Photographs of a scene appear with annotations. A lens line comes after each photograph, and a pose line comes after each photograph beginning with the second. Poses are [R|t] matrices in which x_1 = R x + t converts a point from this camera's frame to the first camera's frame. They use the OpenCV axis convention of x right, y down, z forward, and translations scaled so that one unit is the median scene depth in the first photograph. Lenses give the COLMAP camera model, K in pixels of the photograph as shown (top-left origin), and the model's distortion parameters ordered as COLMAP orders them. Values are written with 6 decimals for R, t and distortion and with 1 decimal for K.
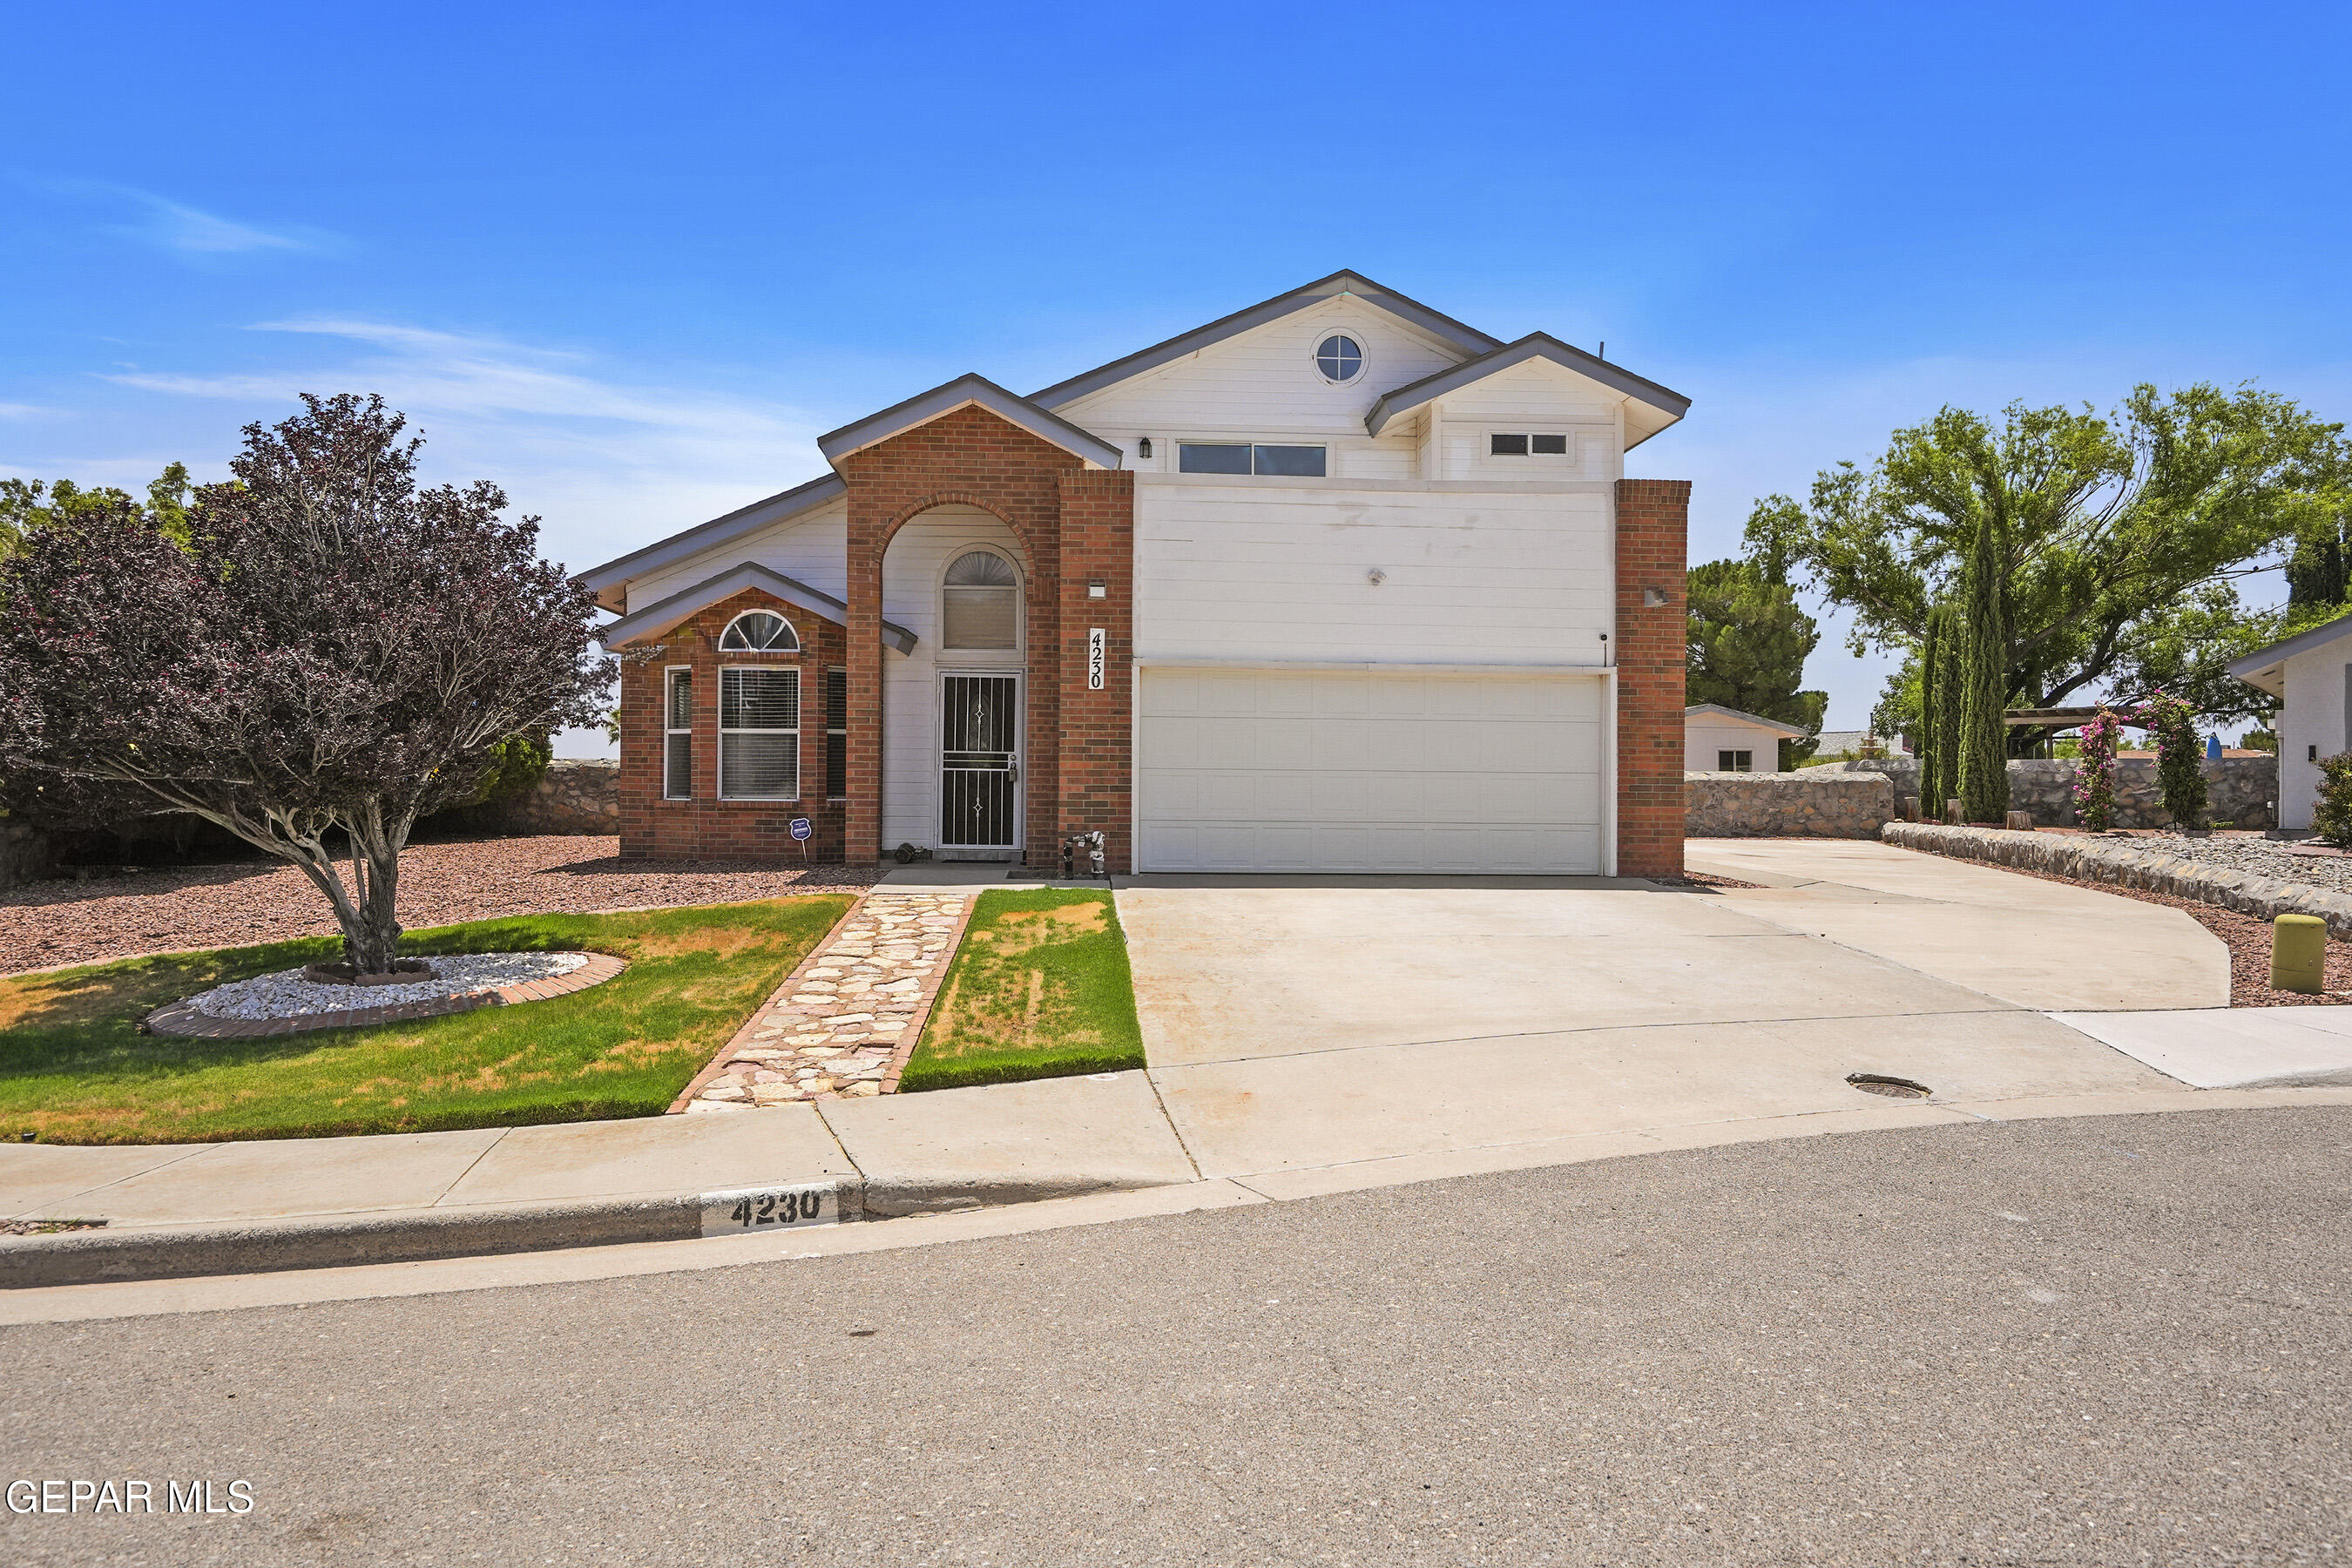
lens RADIAL K [[1660.8, 0, 1160.9], [0, 1660.8, 789.0], [0, 0, 1]] dist [0.000436, -0.002634]
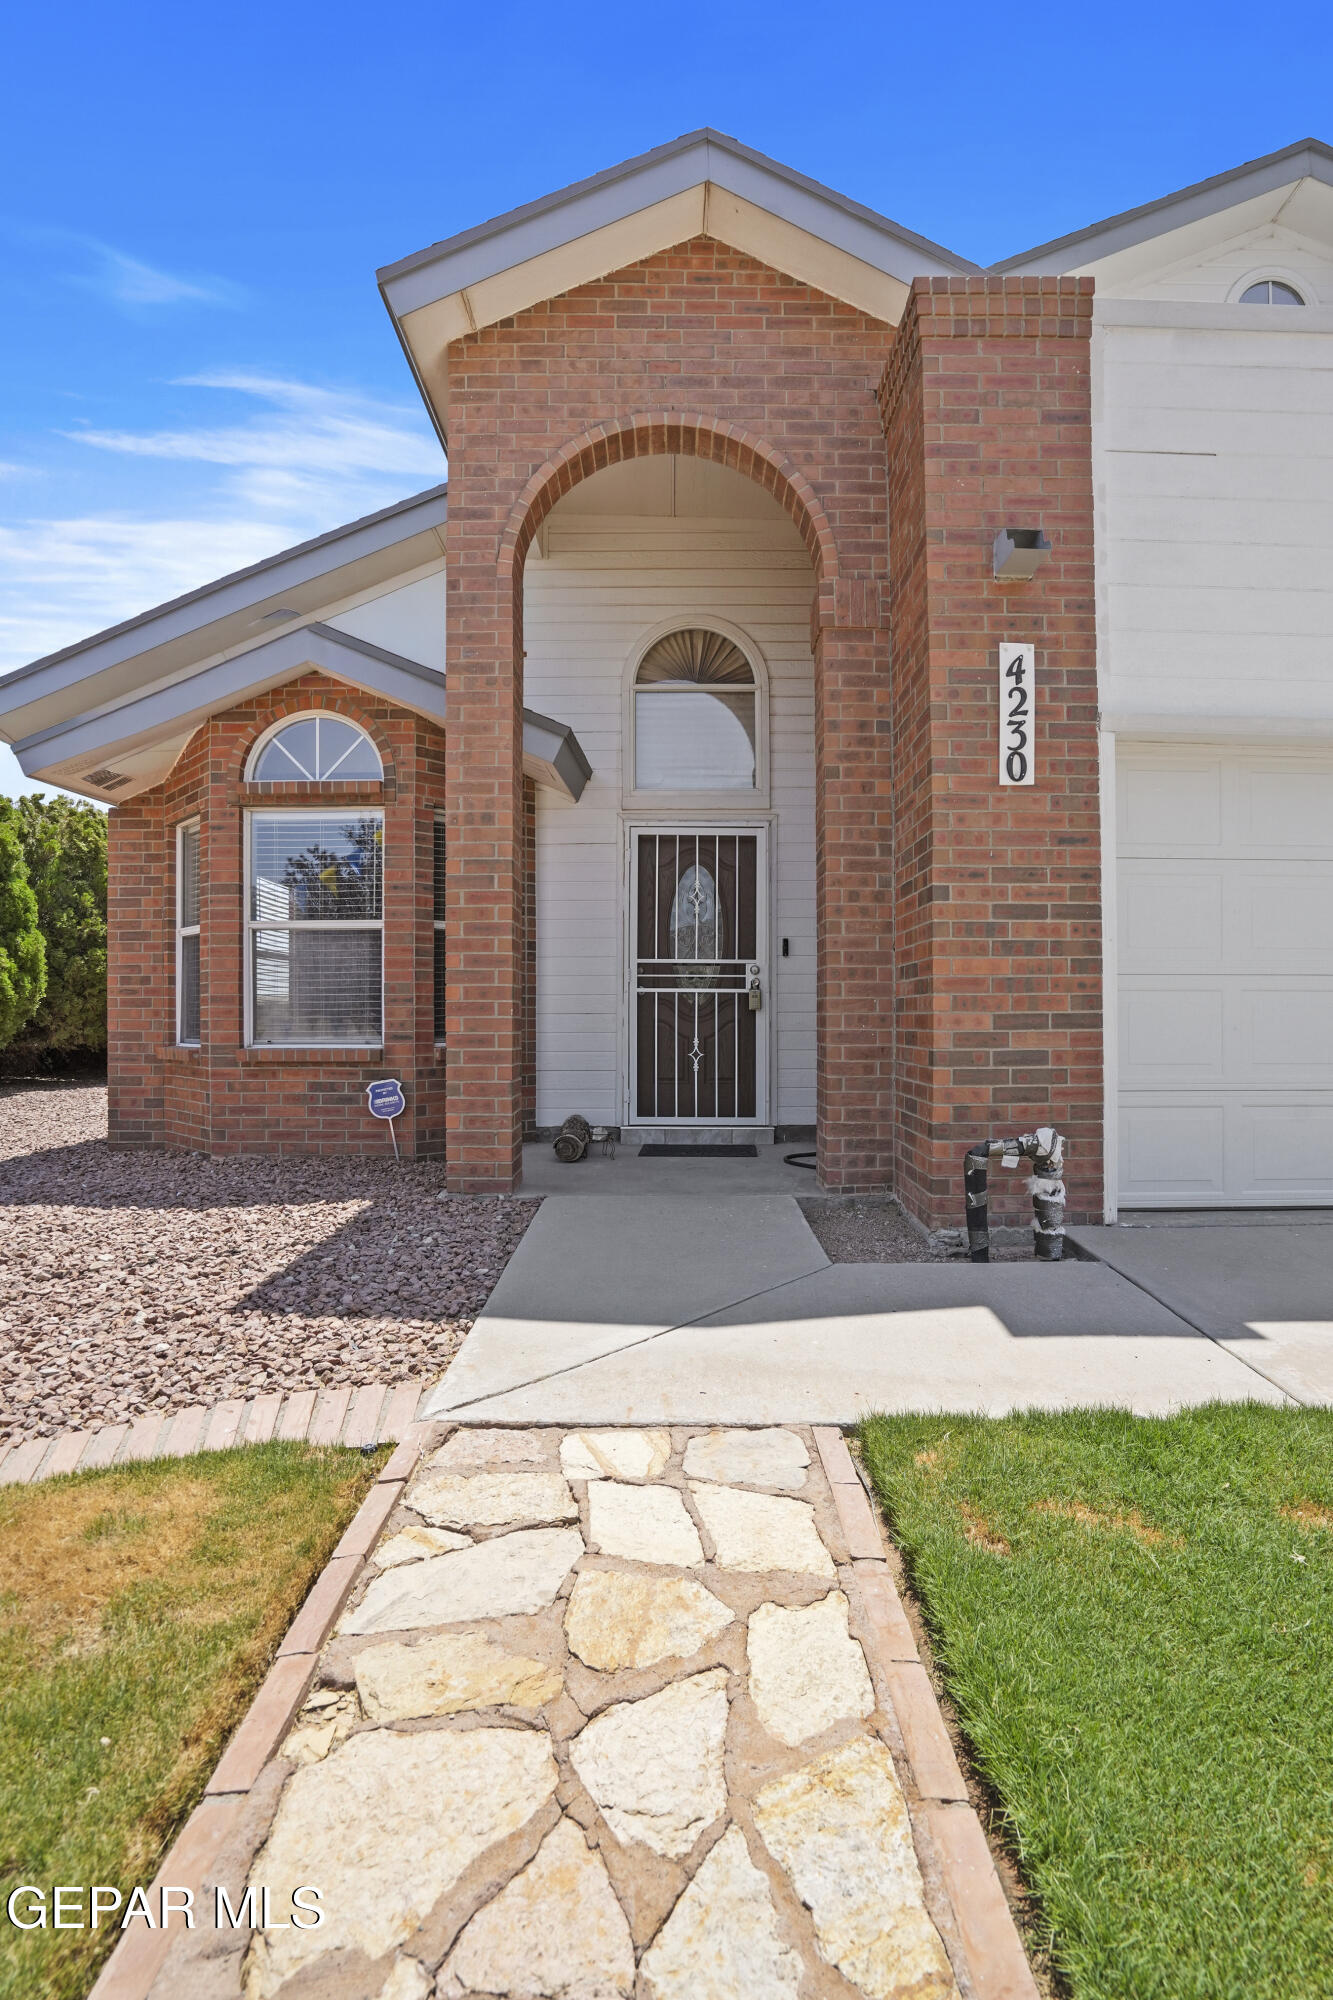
lens RADIAL K [[924.7, 0, 685.8], [0, 924.7, 1016.0], [0, 0, 1]] dist [-0.042929, 0.008284]
pose [[0.999111, -0.010132, -0.040919, -0.110036], [0.009985, 0.999943, -0.003794, -0.001487], [0.040955, 0.003382, 0.999155, 0.737638]]
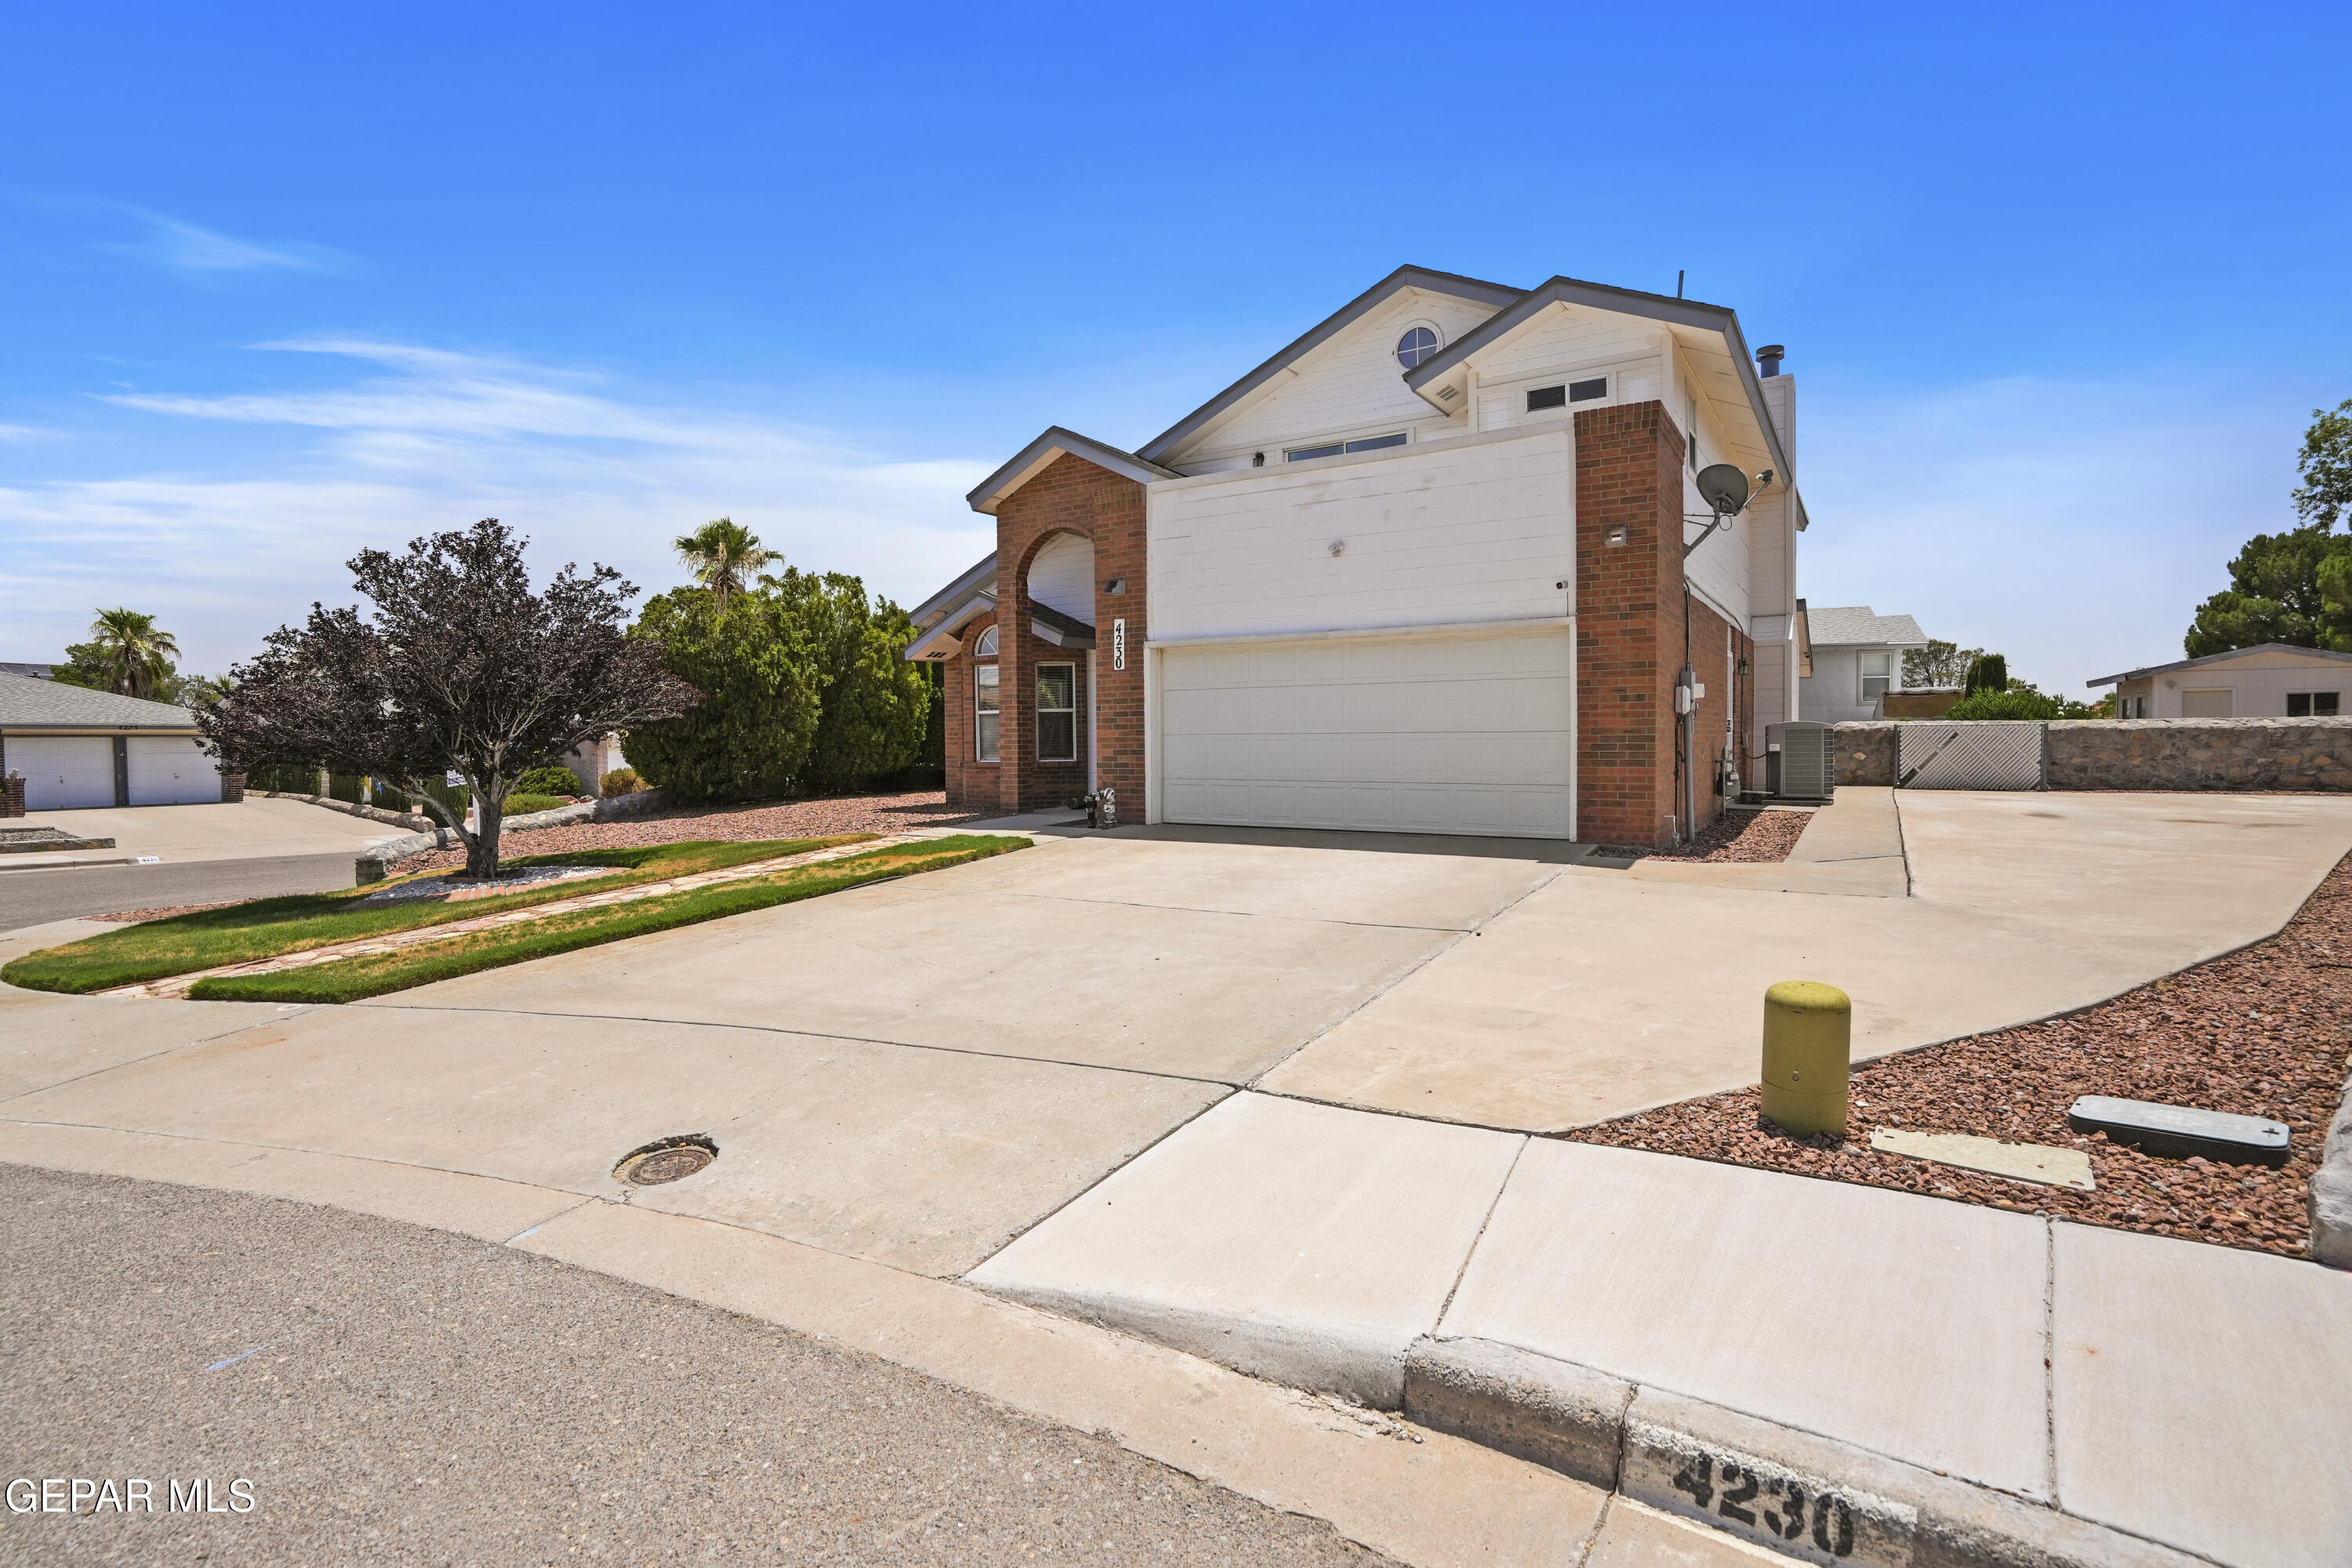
lens RADIAL K [[1087.4, 0, 1171.7], [0, 1087.4, 776.2], [0, 0, 1]] dist [-0.042929, 0.008284]
pose [[0.804301, 0.005323, -0.594198, 0.443480], [0.013523, 0.999537, 0.027260, -0.003859], [0.594068, -0.029961, 0.803857, 0.374535]]
